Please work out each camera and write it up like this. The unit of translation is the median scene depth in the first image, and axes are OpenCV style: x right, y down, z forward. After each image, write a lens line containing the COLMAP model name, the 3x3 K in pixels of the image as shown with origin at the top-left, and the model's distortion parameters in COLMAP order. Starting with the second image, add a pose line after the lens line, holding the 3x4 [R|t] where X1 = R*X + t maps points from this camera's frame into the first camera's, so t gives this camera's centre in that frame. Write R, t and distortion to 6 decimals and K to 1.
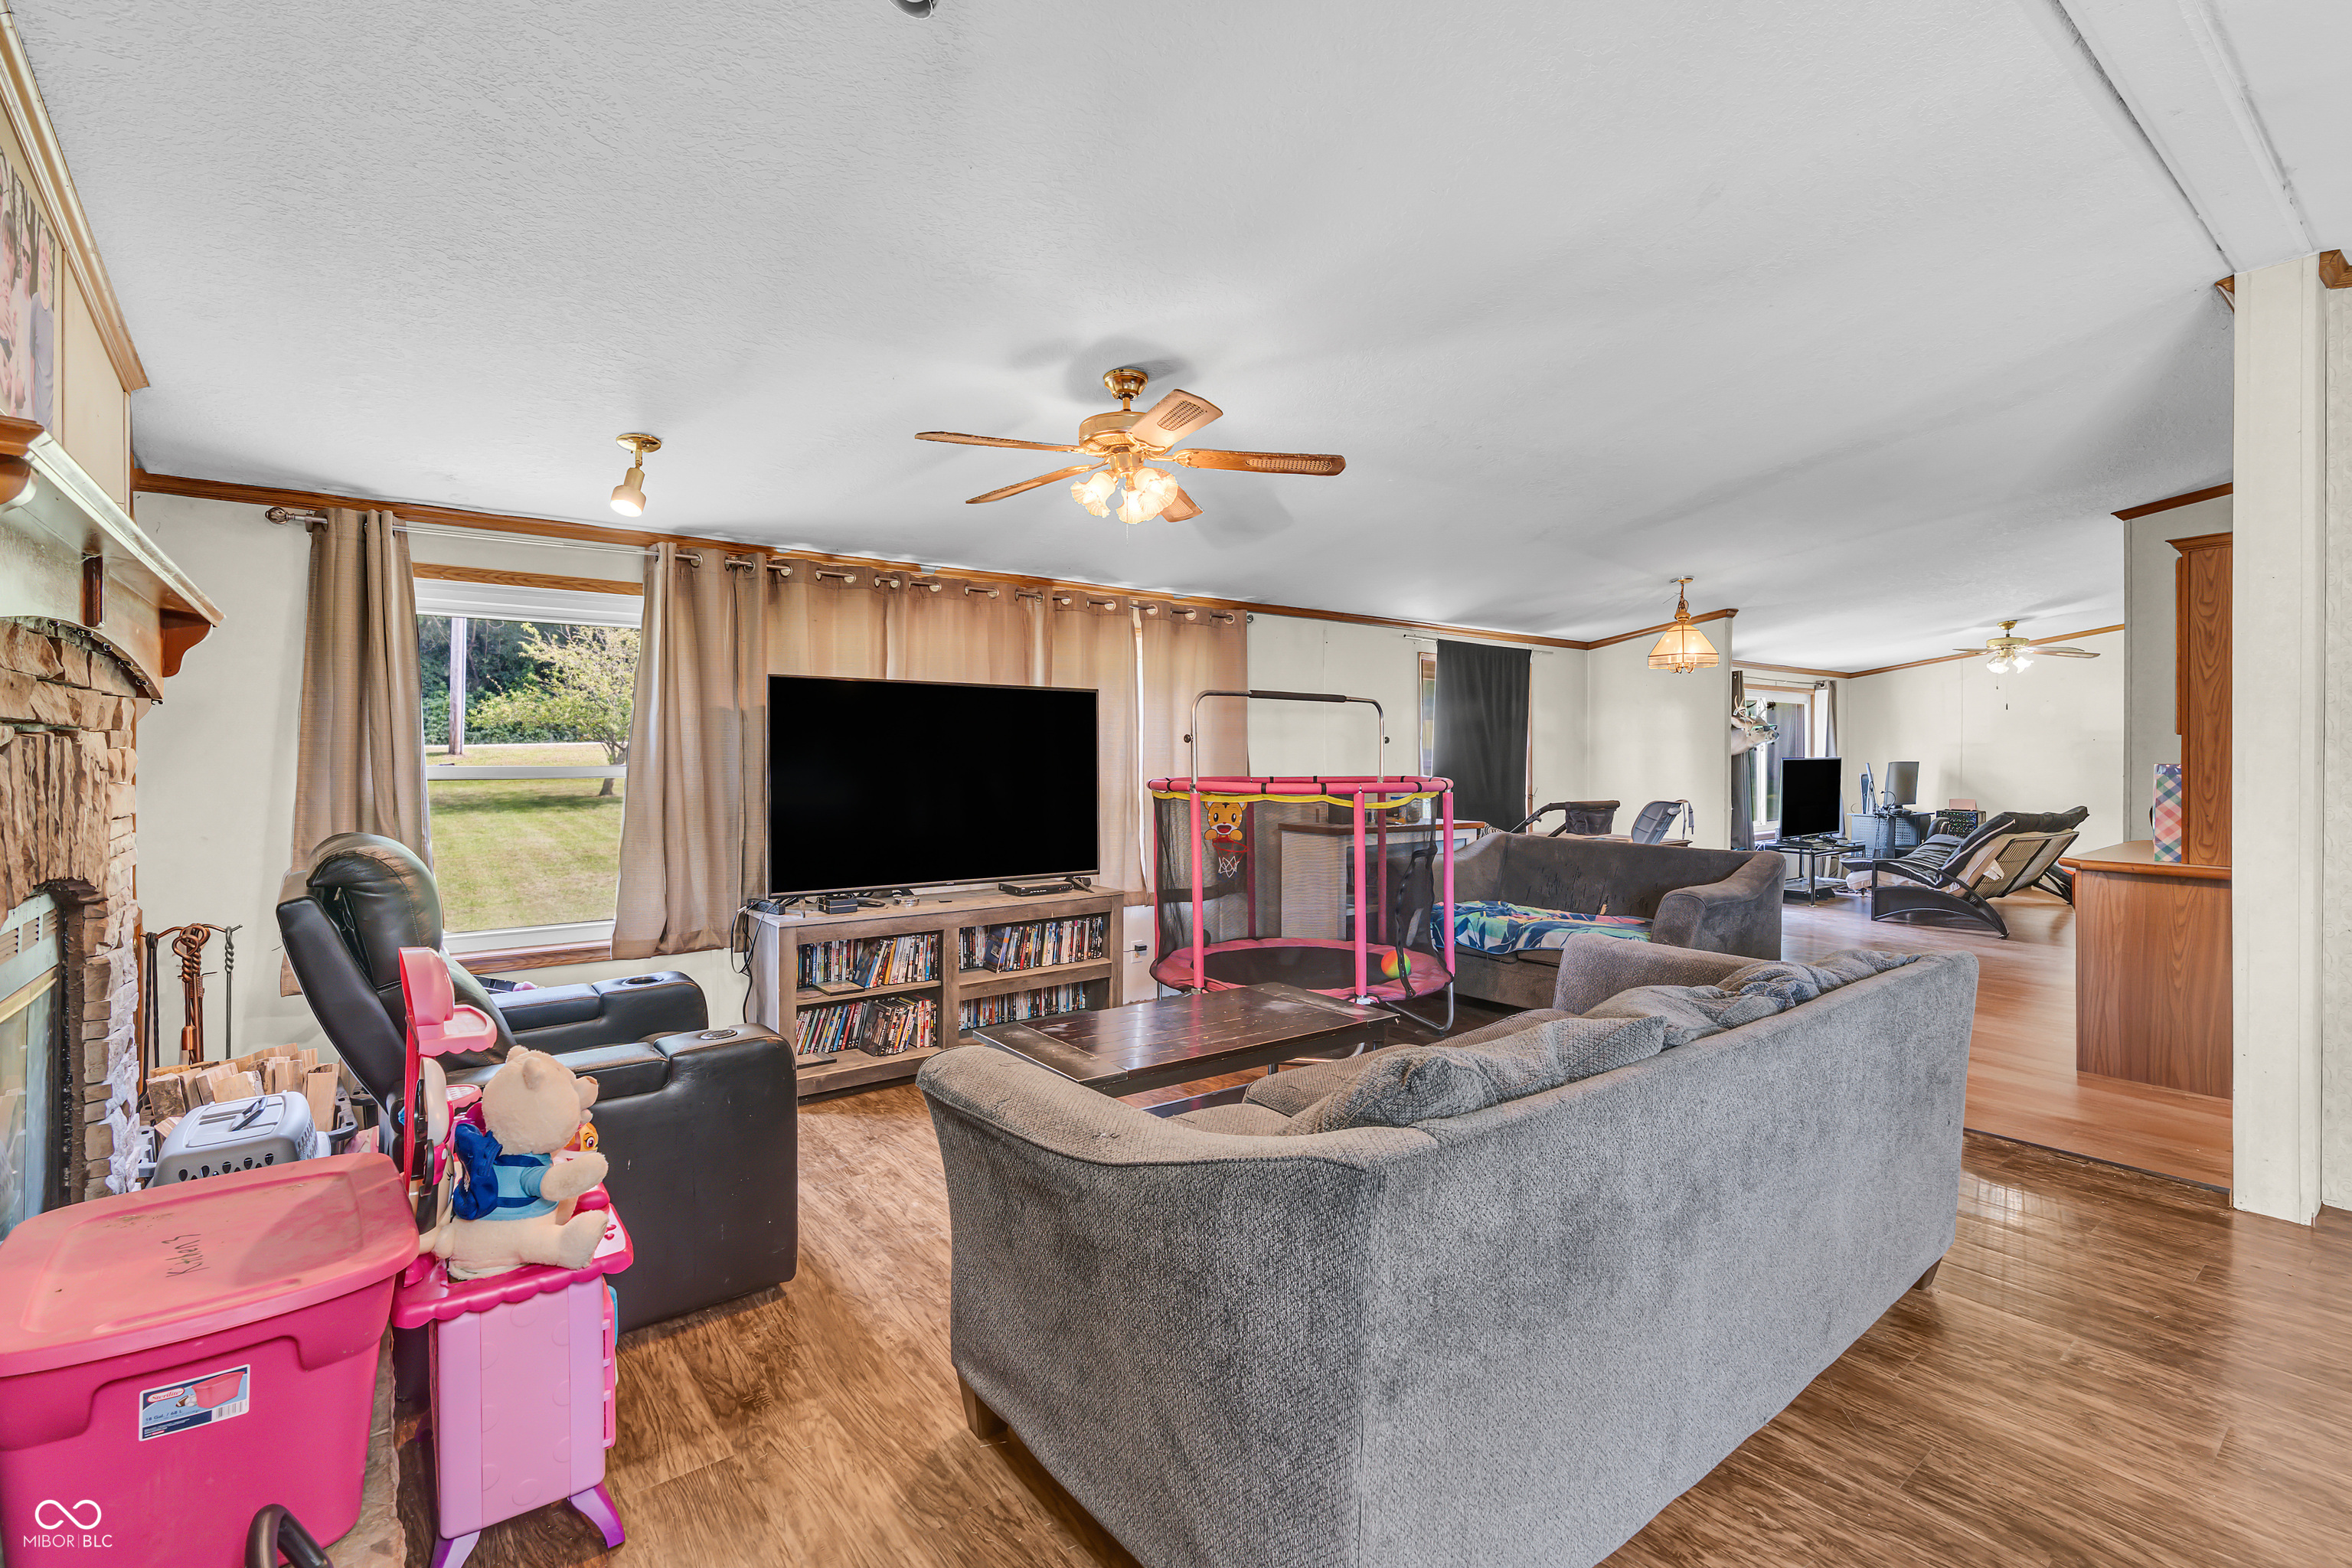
lens RADIAL K [[1068.2, 0, 1174.7], [0, 1068.2, 758.5], [0, 0, 1]] dist [-0.003545, 0.000859]
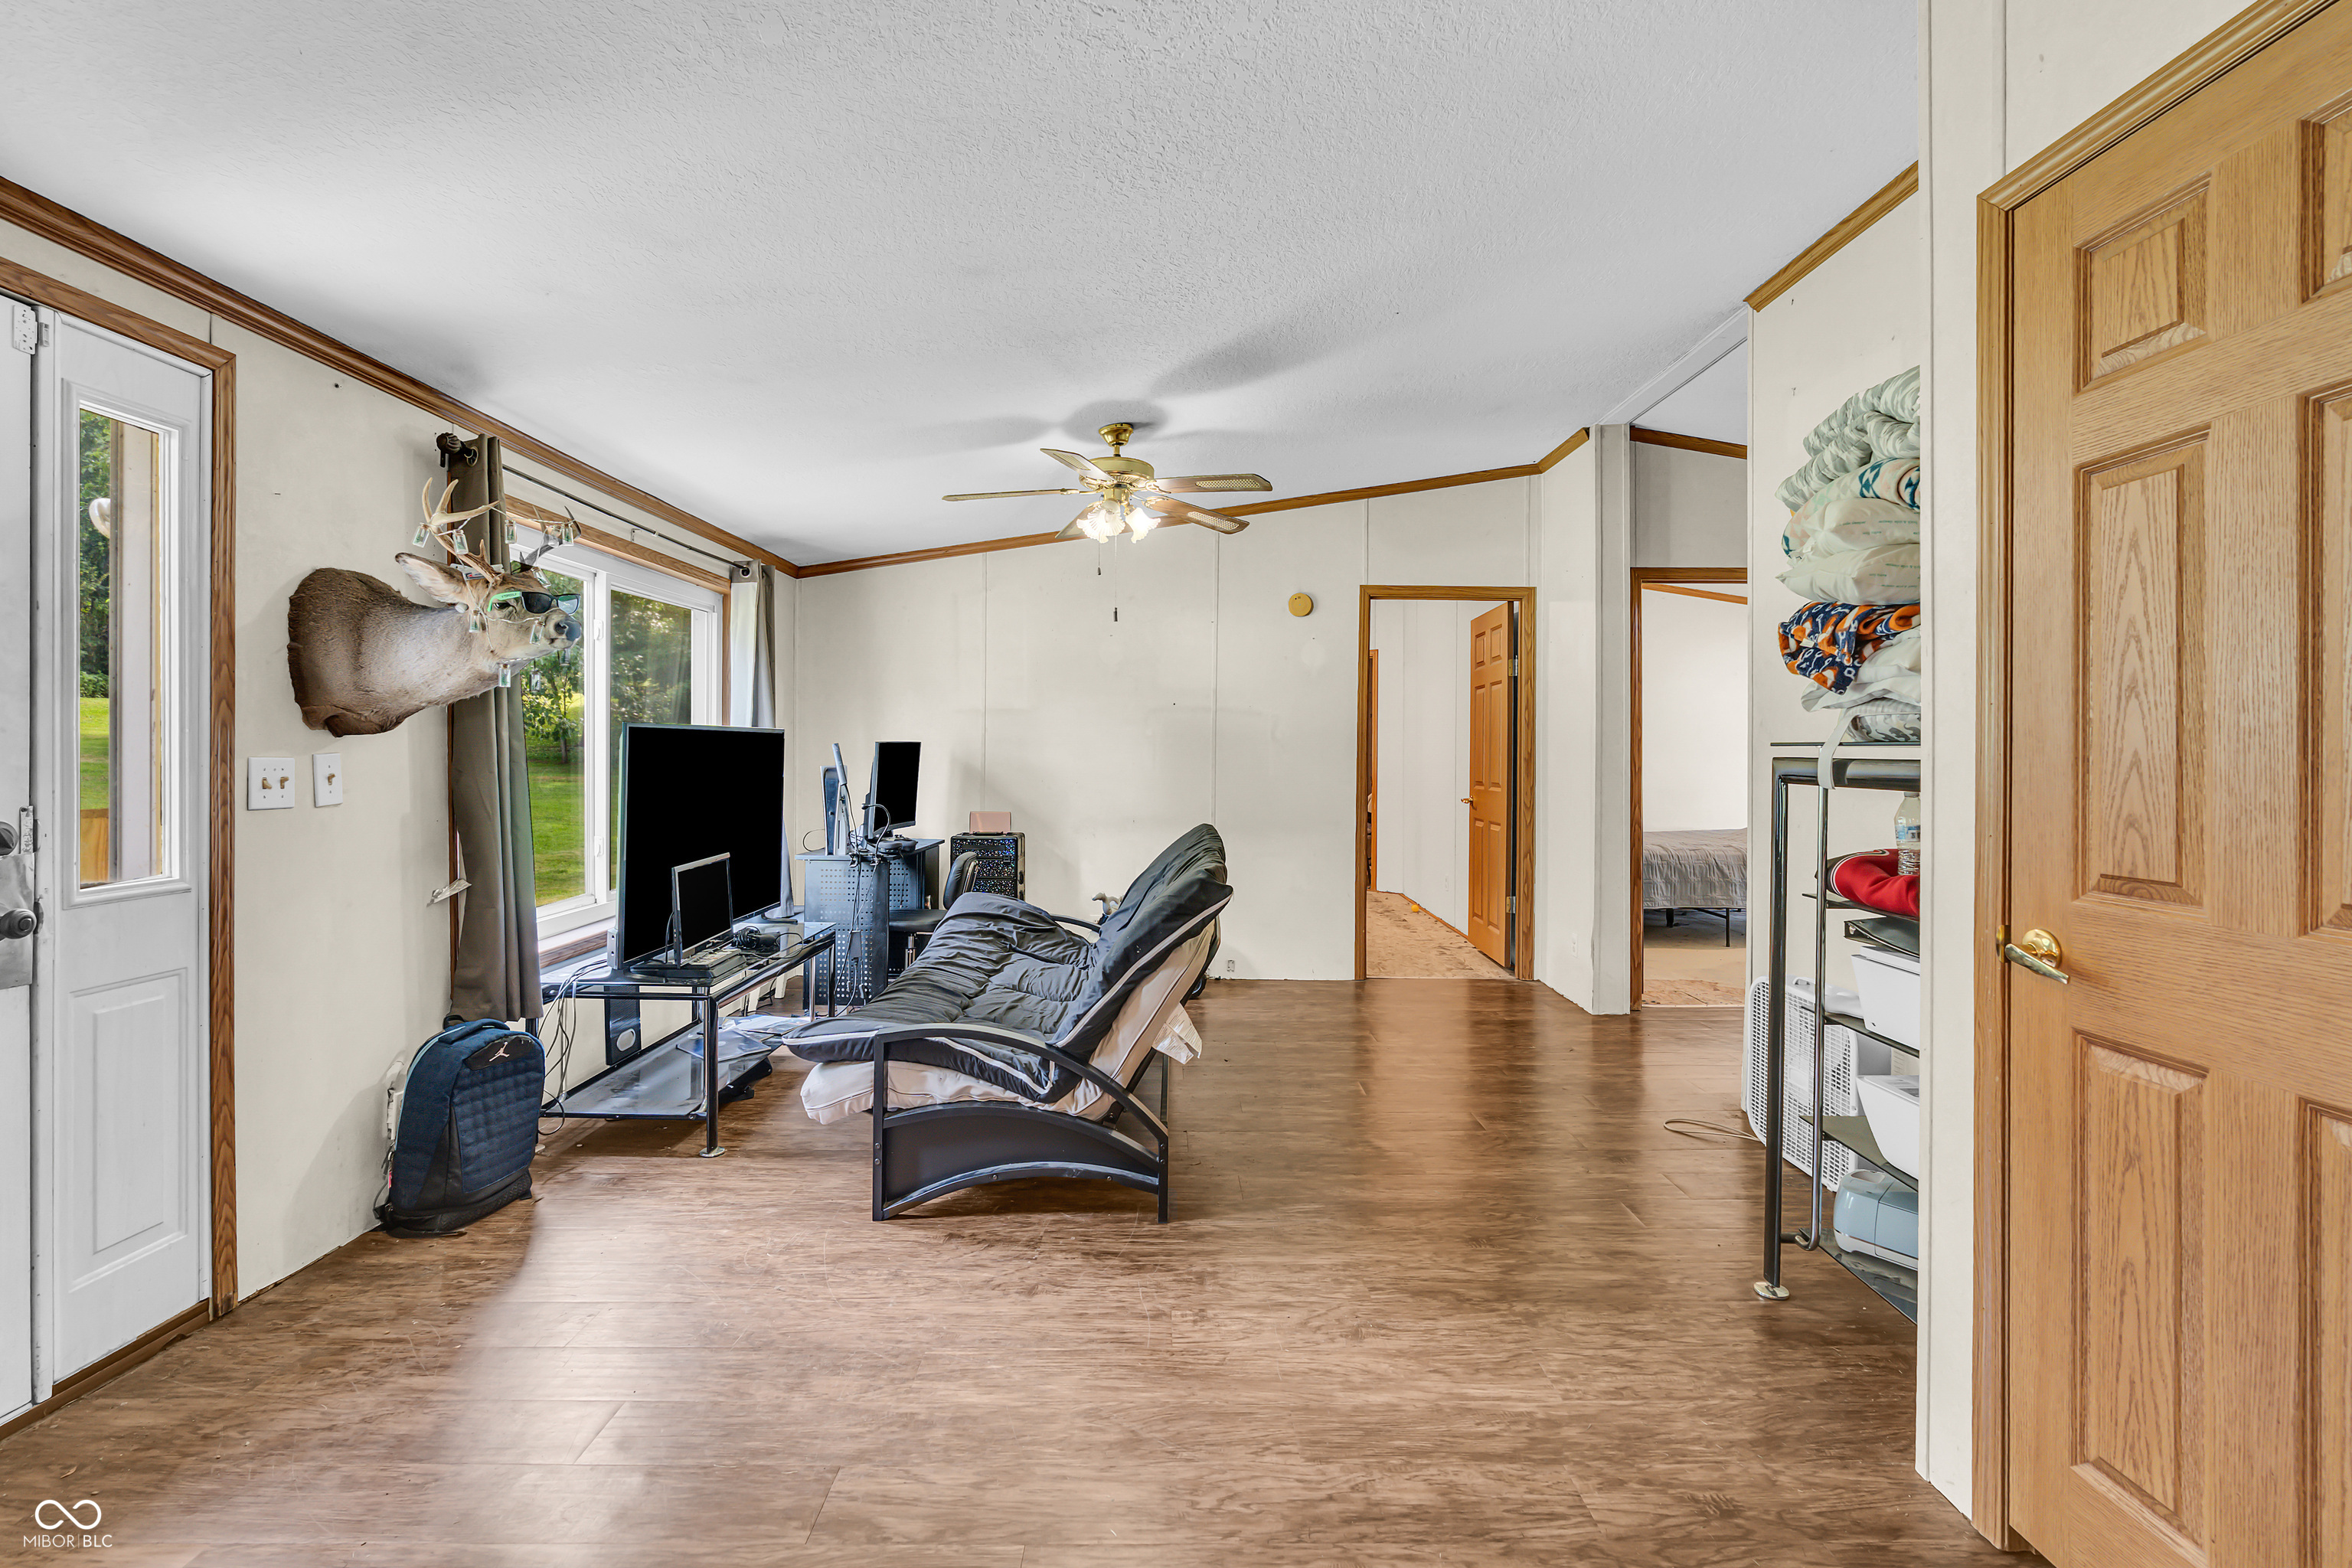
lens RADIAL K [[1068.2, 0, 1174.7], [0, 1068.2, 758.5], [0, 0, 1]] dist [-0.003545, 0.000859]
pose [[0.608844, -0.004222, 0.793279, 0.406283], [0.000283, 0.999987, 0.005105, 0.009006], [-0.793290, -0.002884, 0.608837, 0.656479]]
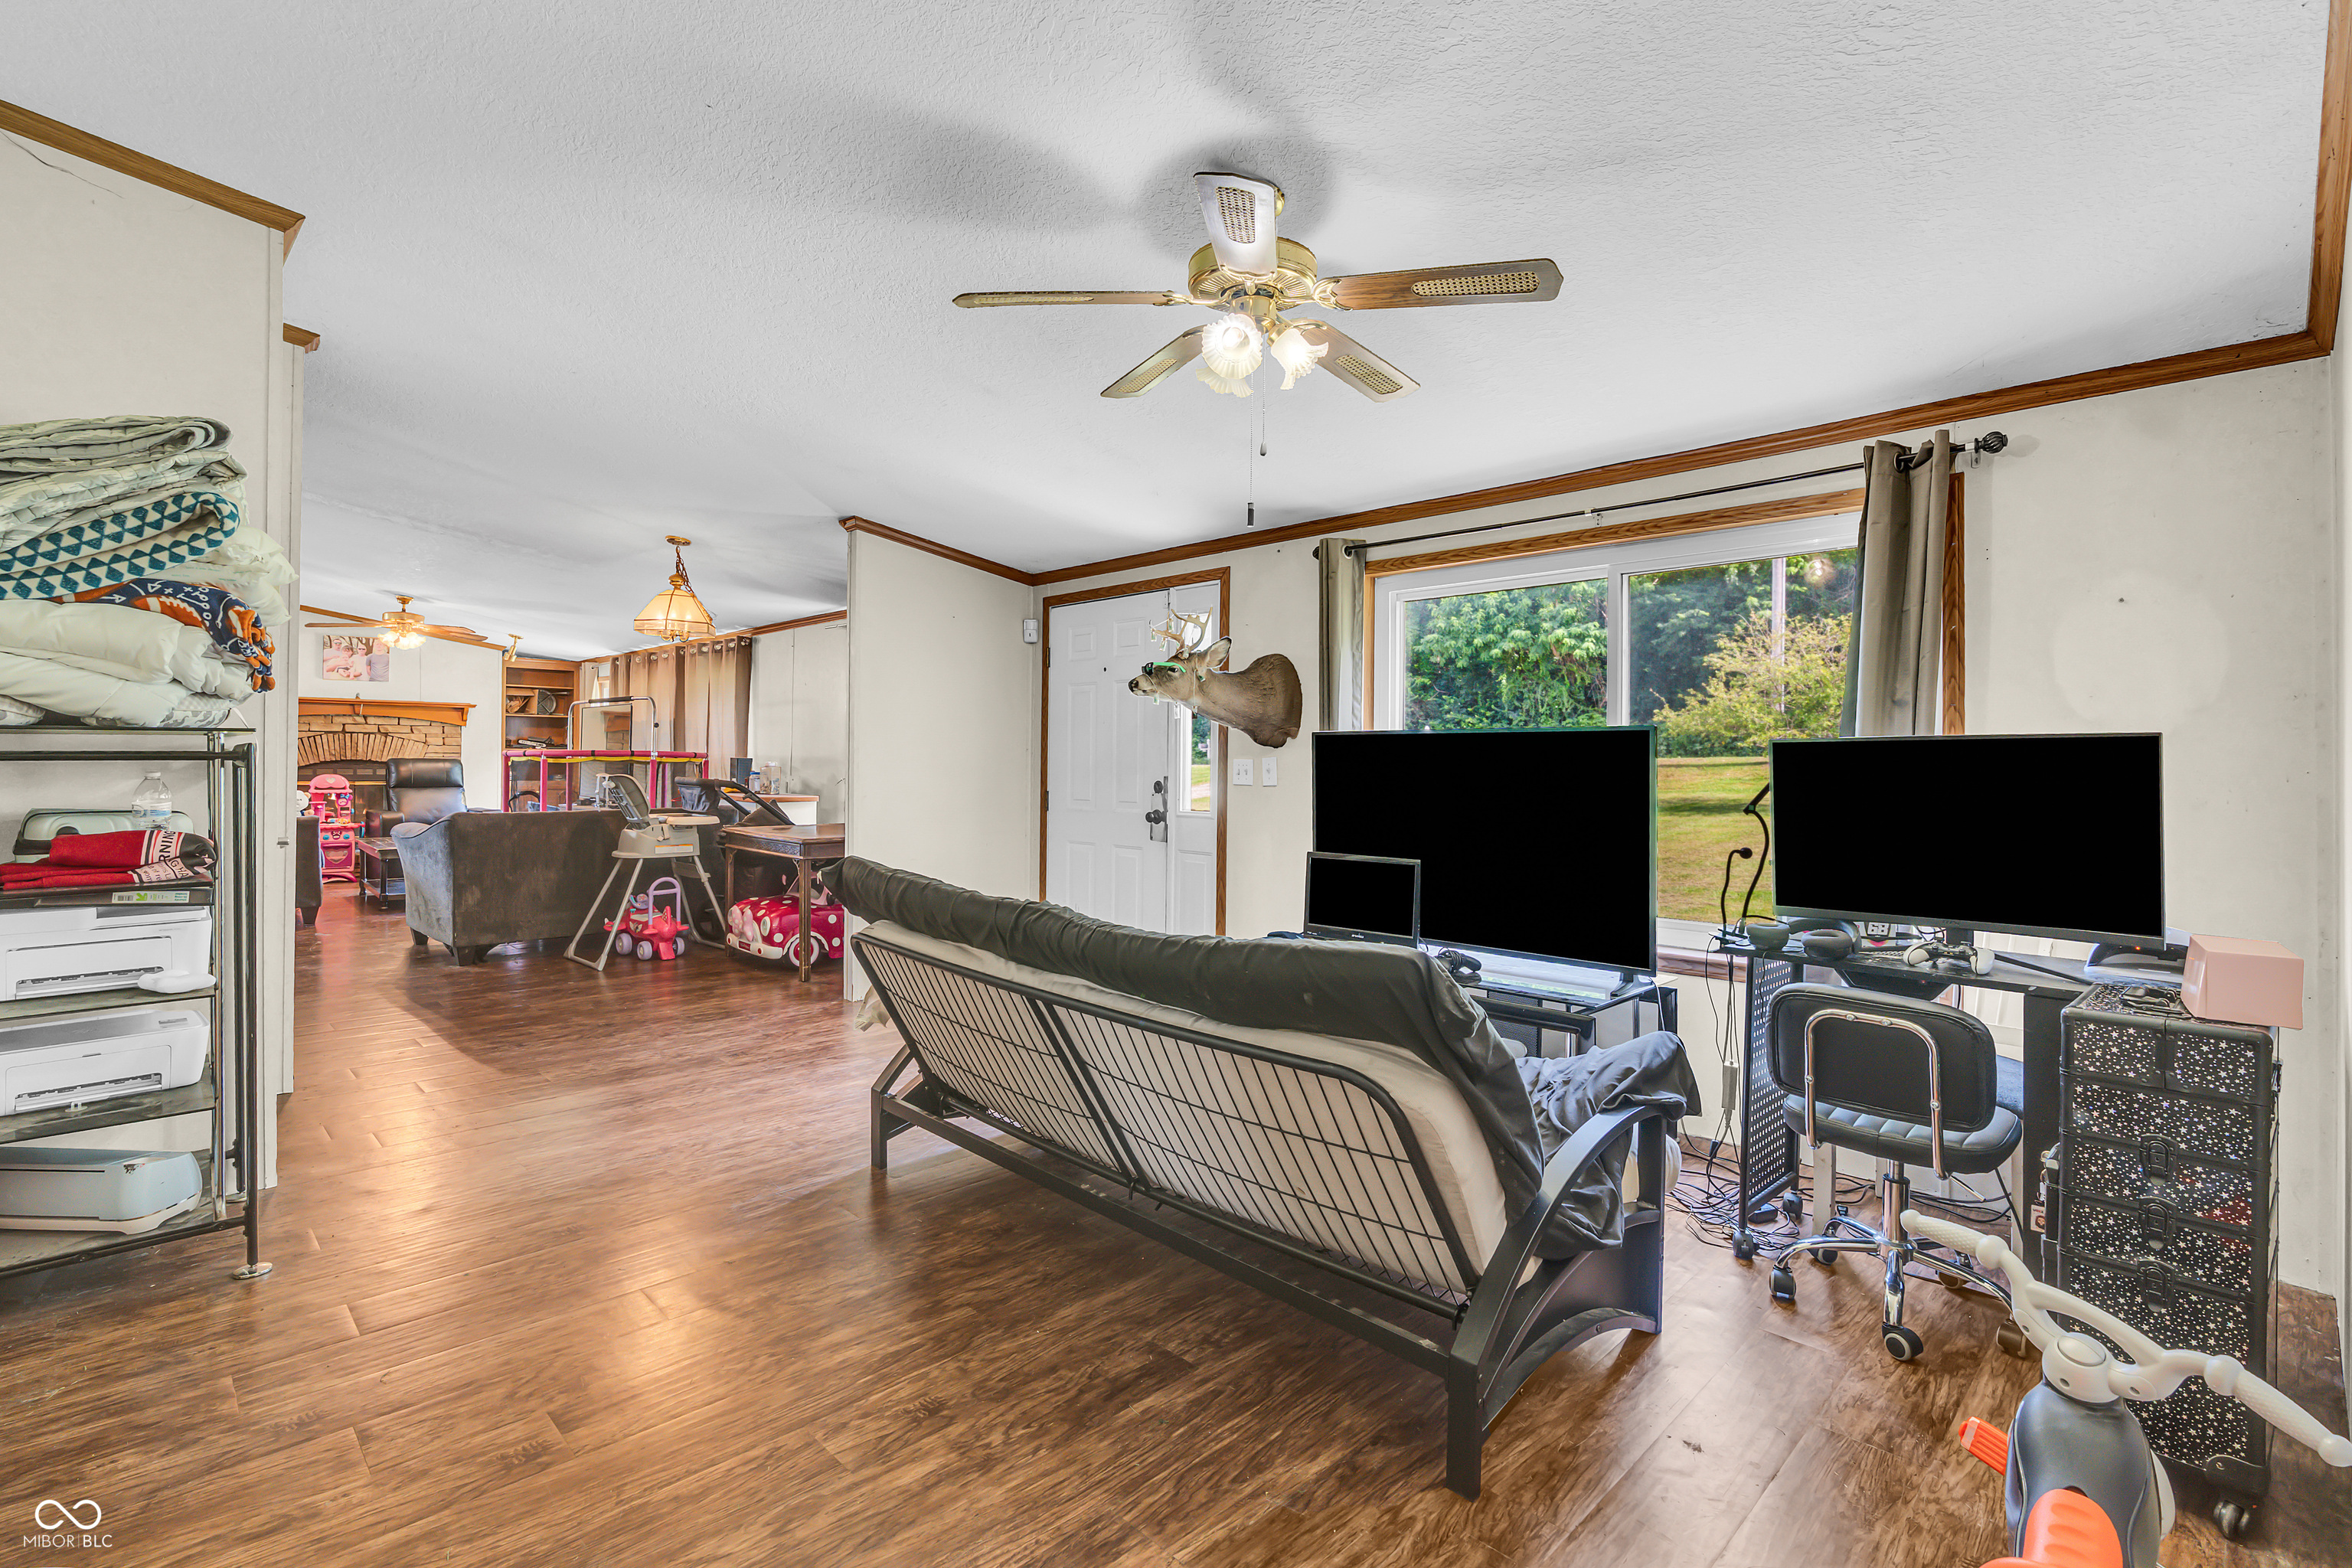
lens RADIAL K [[1108.5, 0, 1180.0], [0, 1108.5, 780.0], [0, 0, 1]] dist [-0.011619, 0.005590]
pose [[0.110197, 0.019826, -0.993712, 0.984216], [-0.016646, 0.999698, 0.018100, 0.011083], [0.993770, 0.014546, 0.110494, 0.890777]]
